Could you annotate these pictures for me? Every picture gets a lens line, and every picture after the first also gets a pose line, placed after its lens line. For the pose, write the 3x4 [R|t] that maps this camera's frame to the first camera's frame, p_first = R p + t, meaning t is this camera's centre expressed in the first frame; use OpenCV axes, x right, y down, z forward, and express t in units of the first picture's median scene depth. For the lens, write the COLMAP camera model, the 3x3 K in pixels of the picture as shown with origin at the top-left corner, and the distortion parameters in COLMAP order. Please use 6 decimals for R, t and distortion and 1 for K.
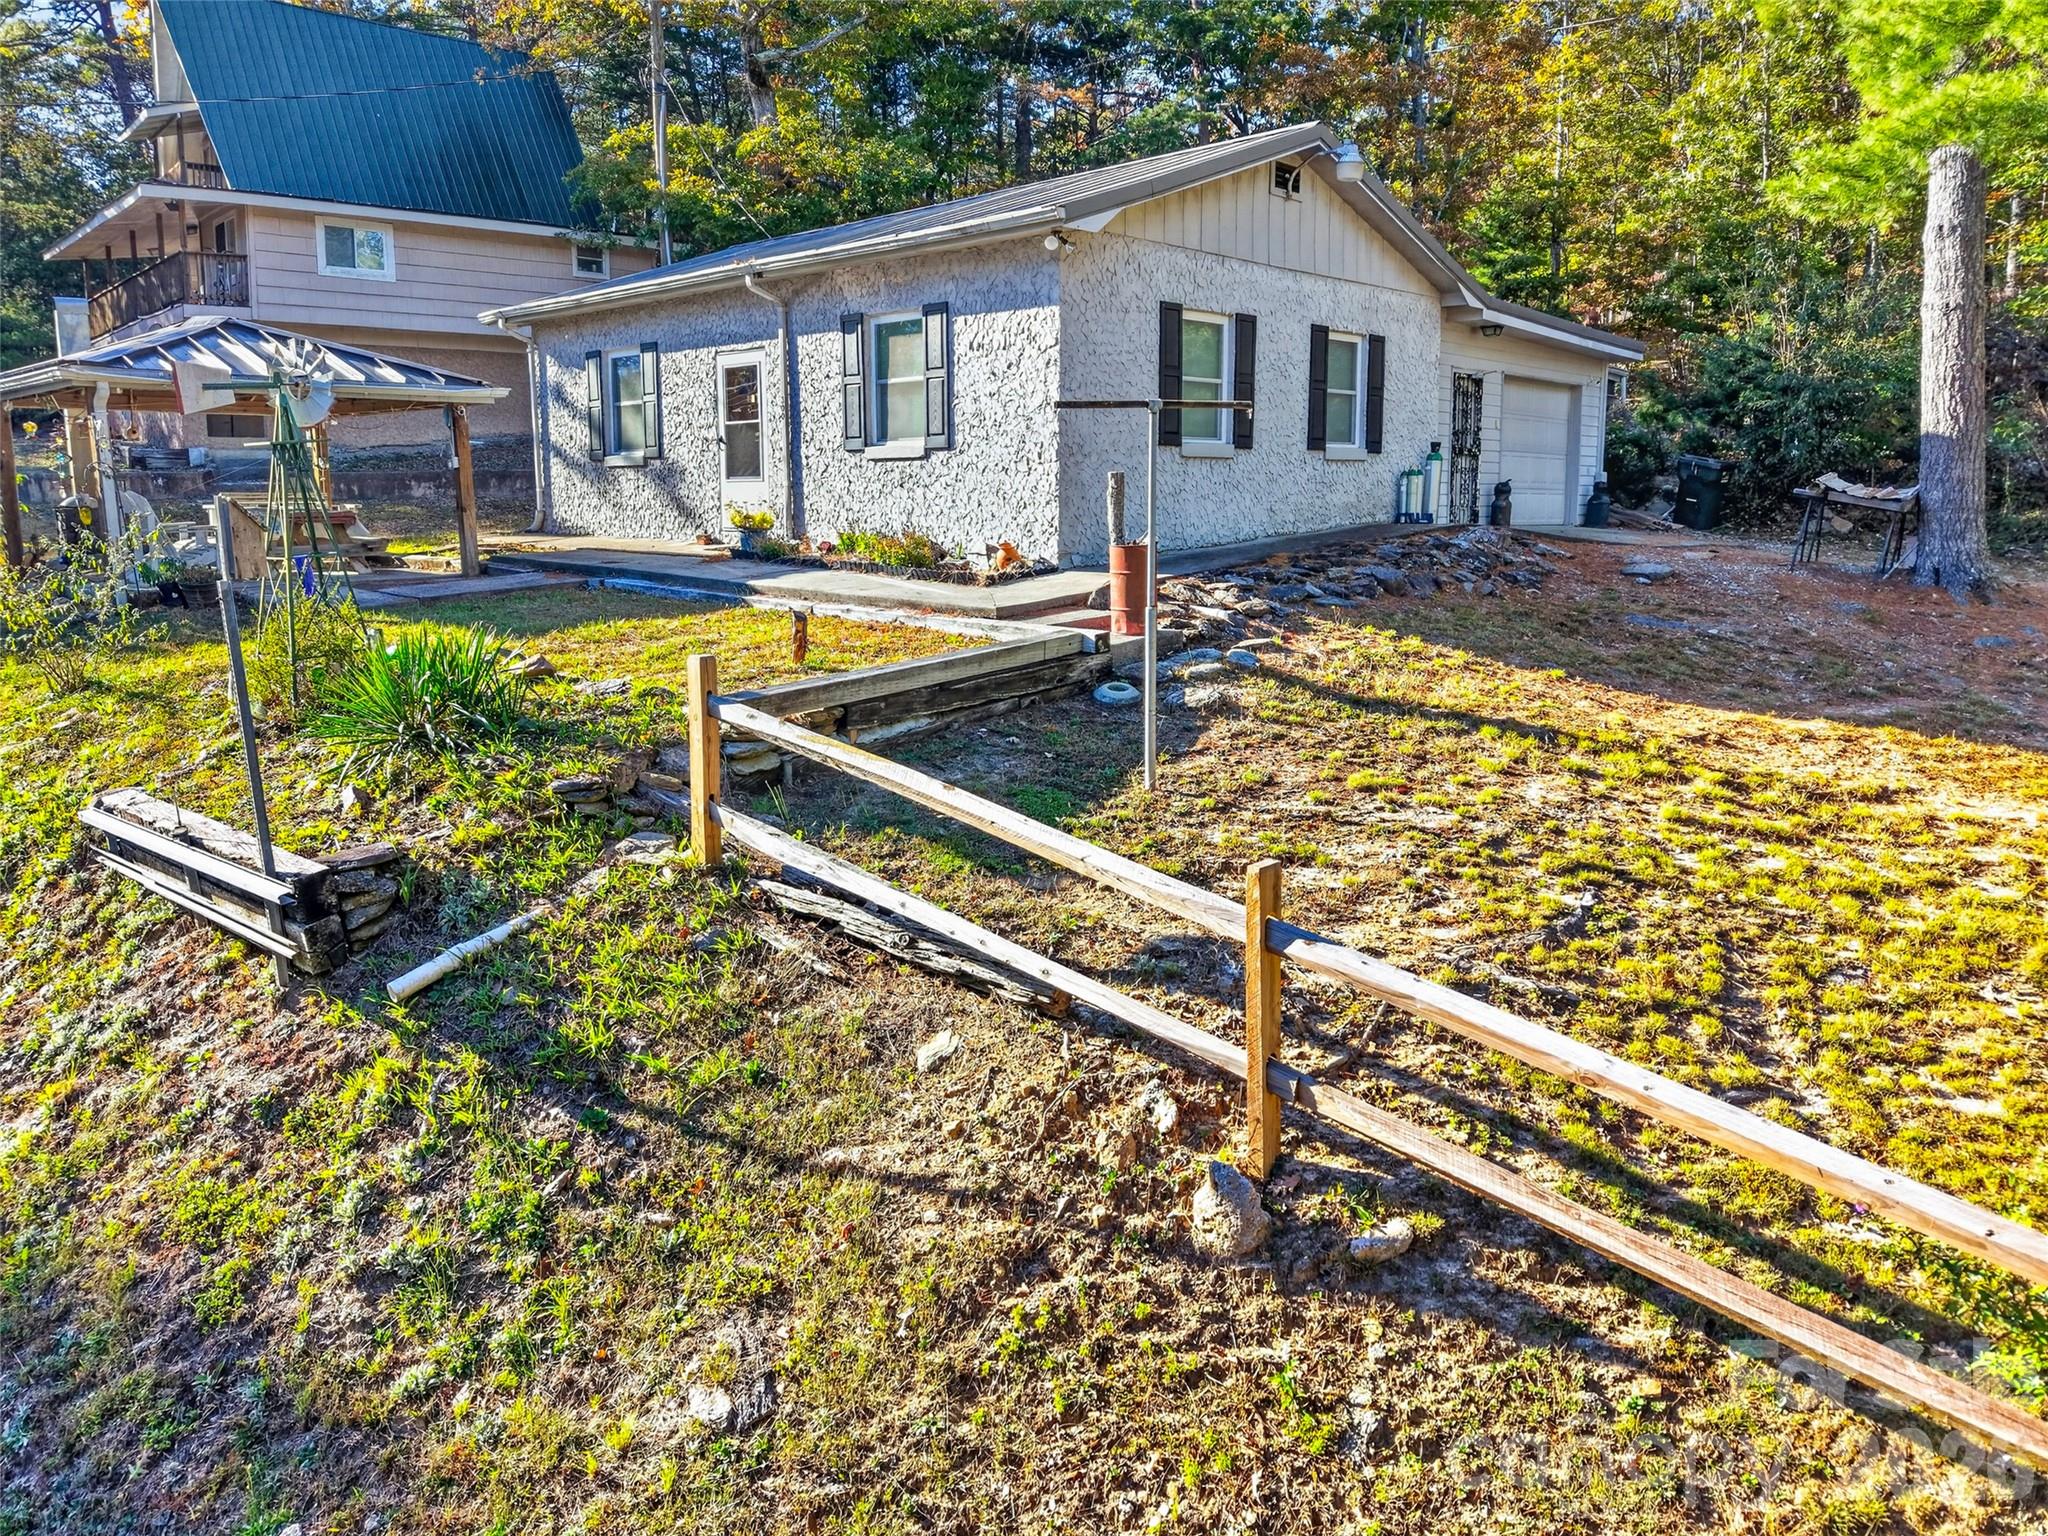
lens RADIAL K [[1402.4, 0, 1110.0], [0, 1402.4, 766.7], [0, 0, 1]] dist [0.049484, -0.056249]
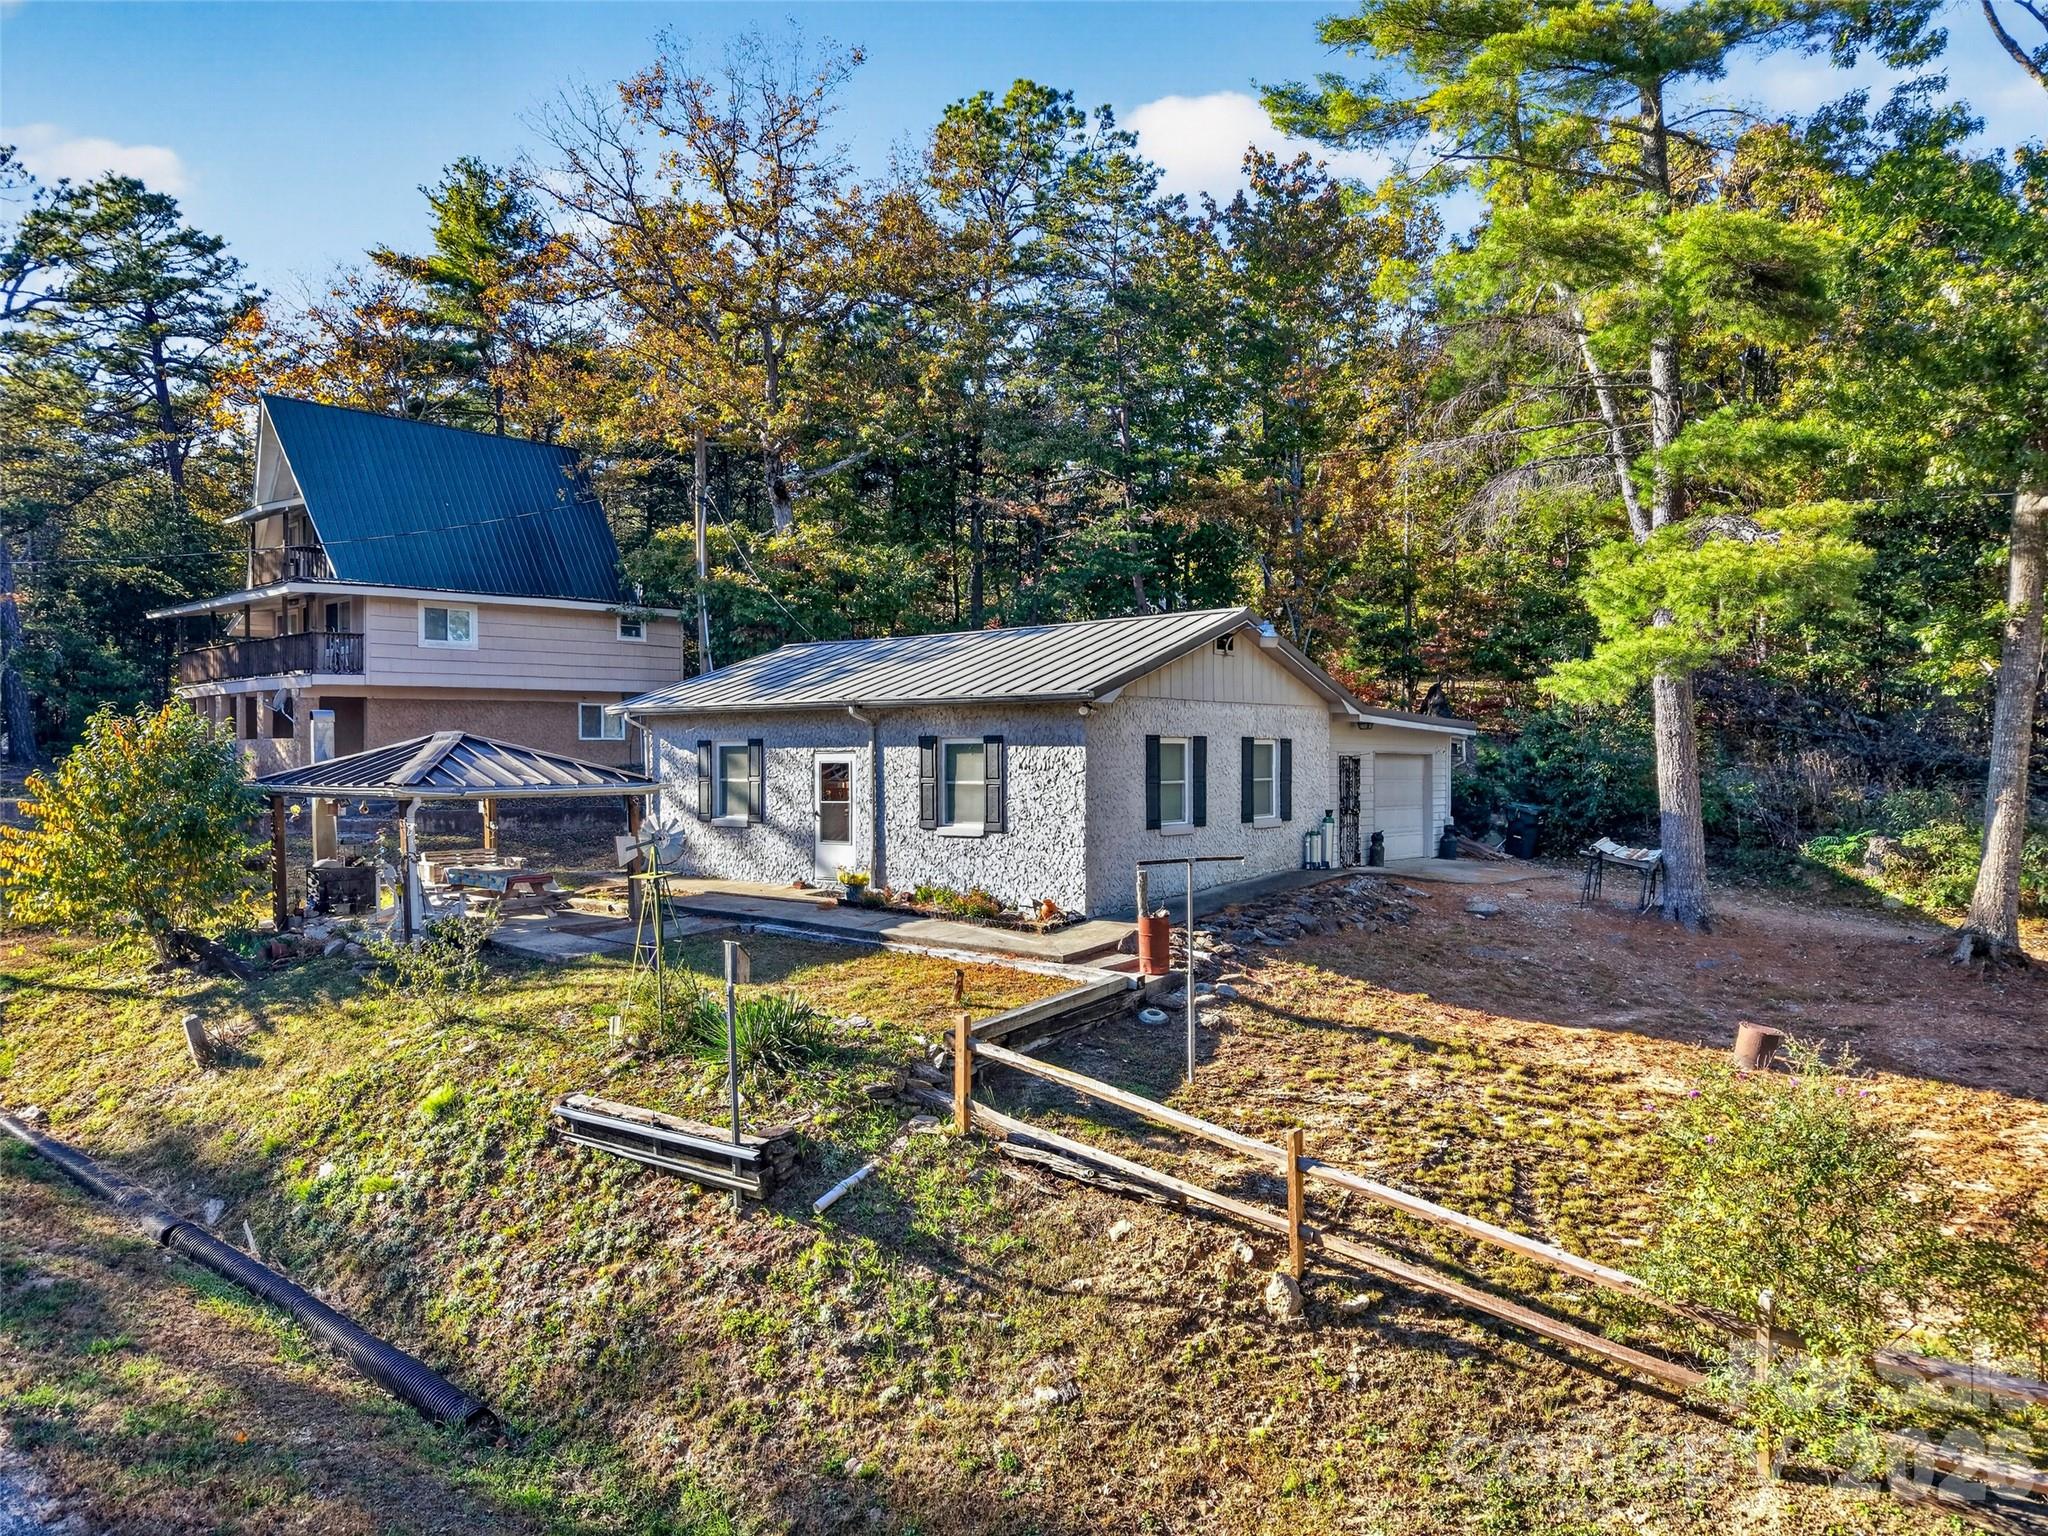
lens RADIAL K [[1367.7, 0, 1121.1], [0, 1367.7, 857.1], [0, 0, 1]] dist [0.039642, -0.075409]
pose [[0.995928, -0.001091, 0.090140, -0.252527], [0.011991, 0.992645, -0.120469, -0.069538], [-0.089346, 0.121059, 0.988616, -0.807523]]
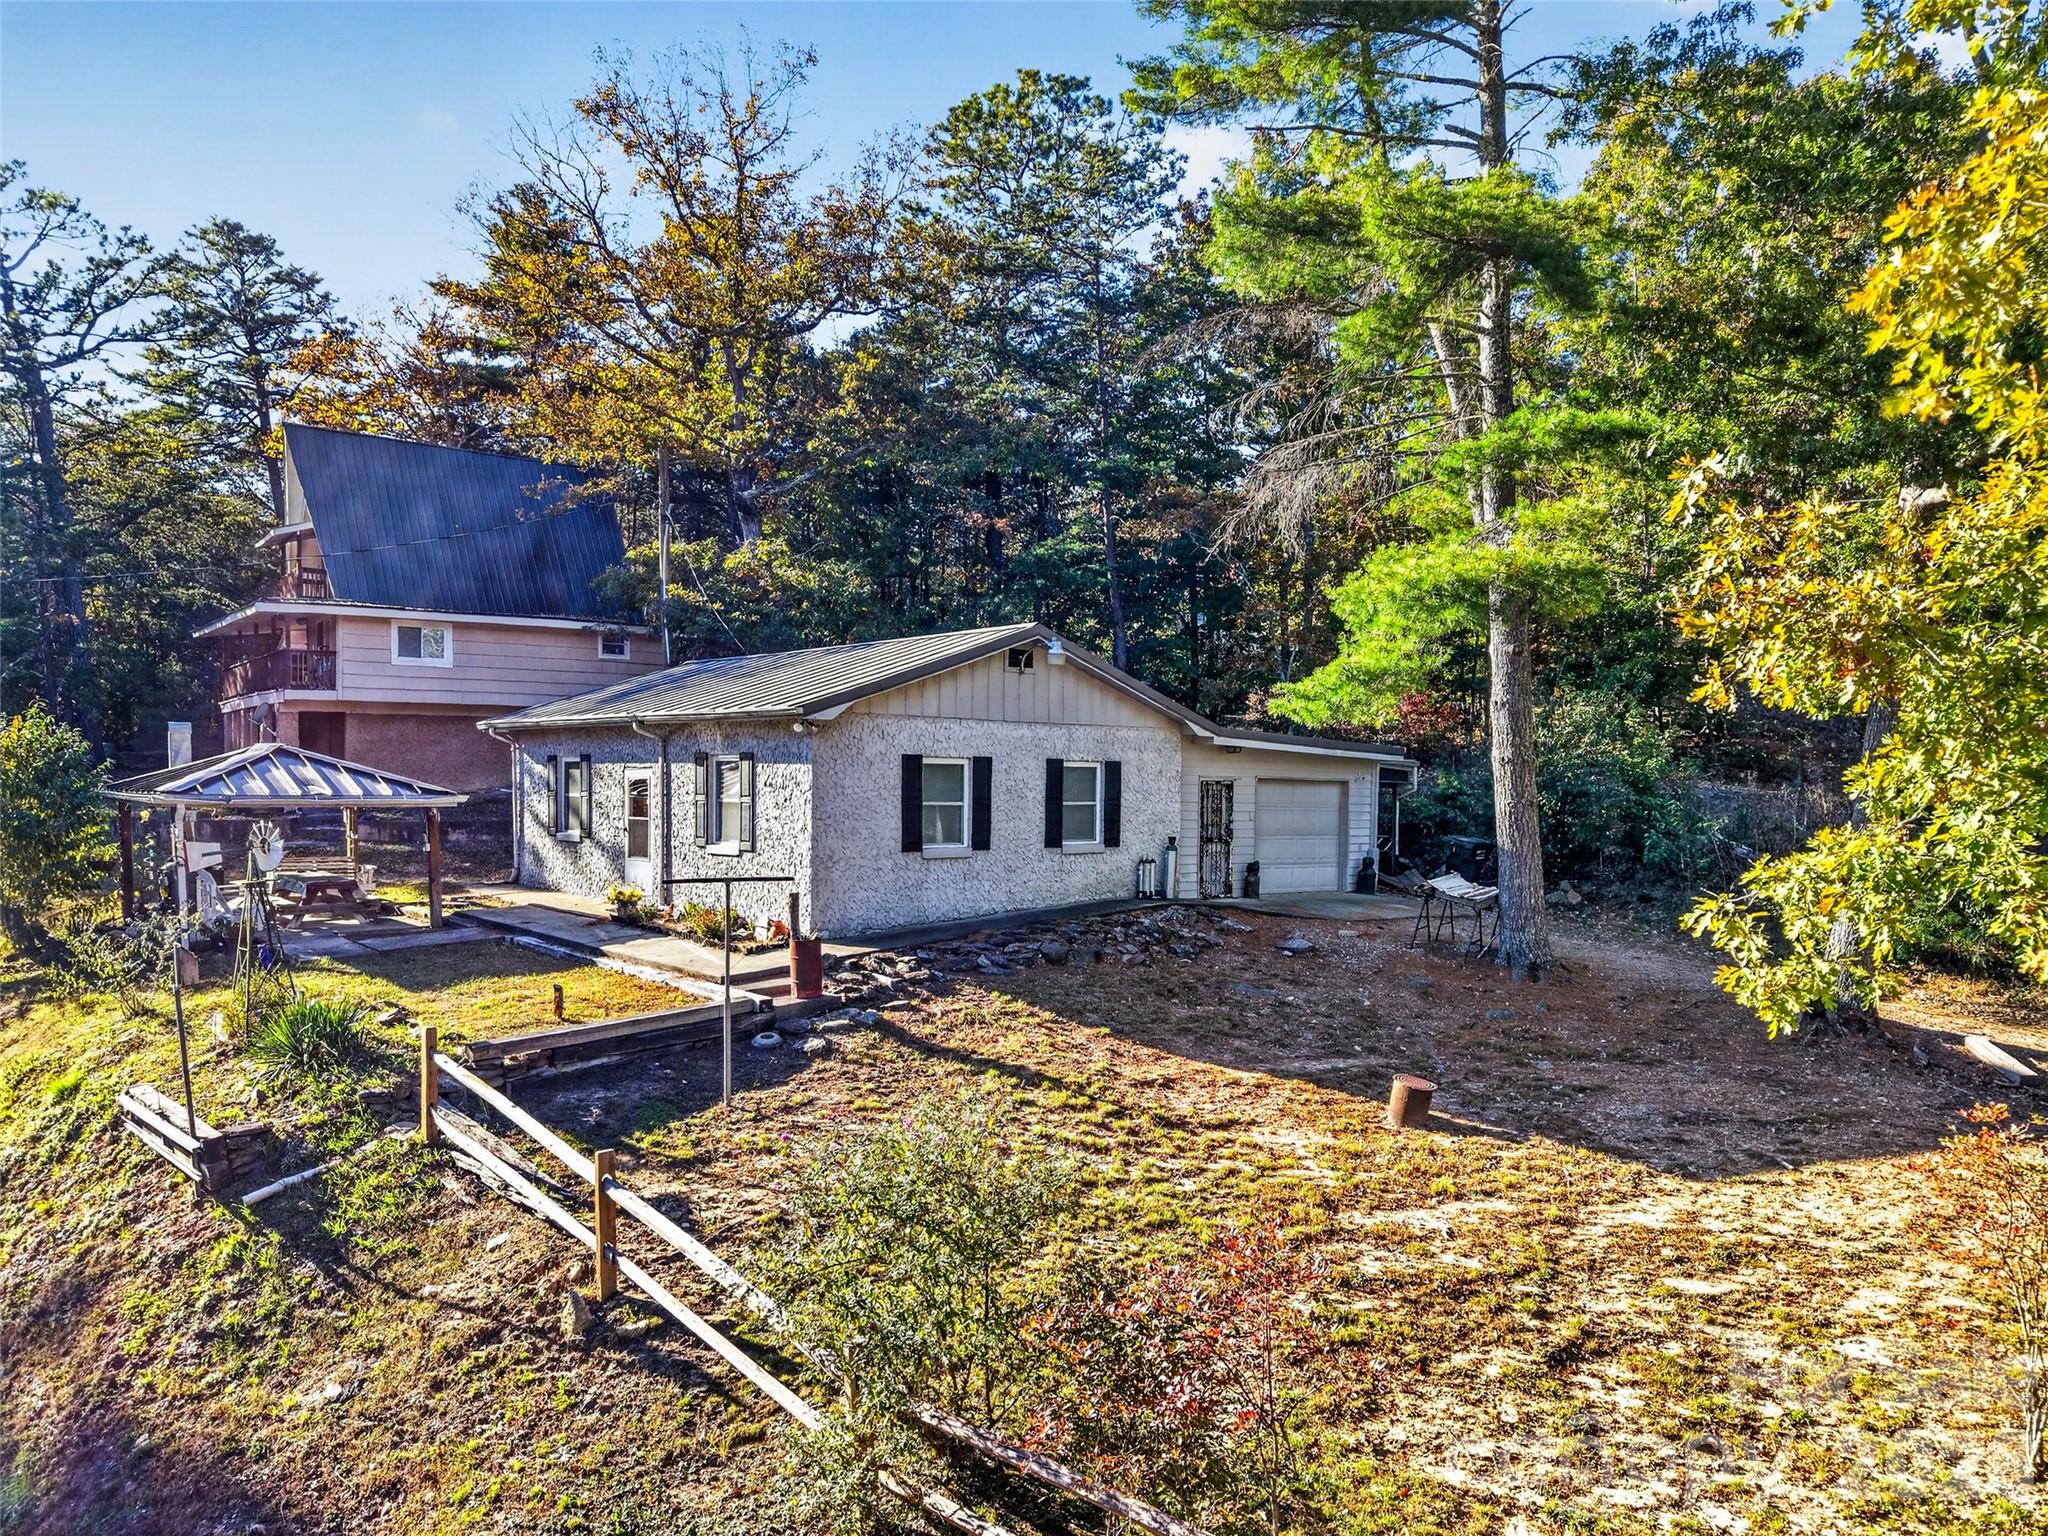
lens RADIAL K [[1415.9, 0, 1114.9], [0, 1415.9, 935.1], [0, 0, 1]] dist [0.036023, -0.056277]
pose [[0.997110, 0.027902, -0.070658, 0.741965], [-0.033915, 0.995770, -0.085387, -0.070467], [0.067977, 0.087537, 0.993839, -0.812581]]
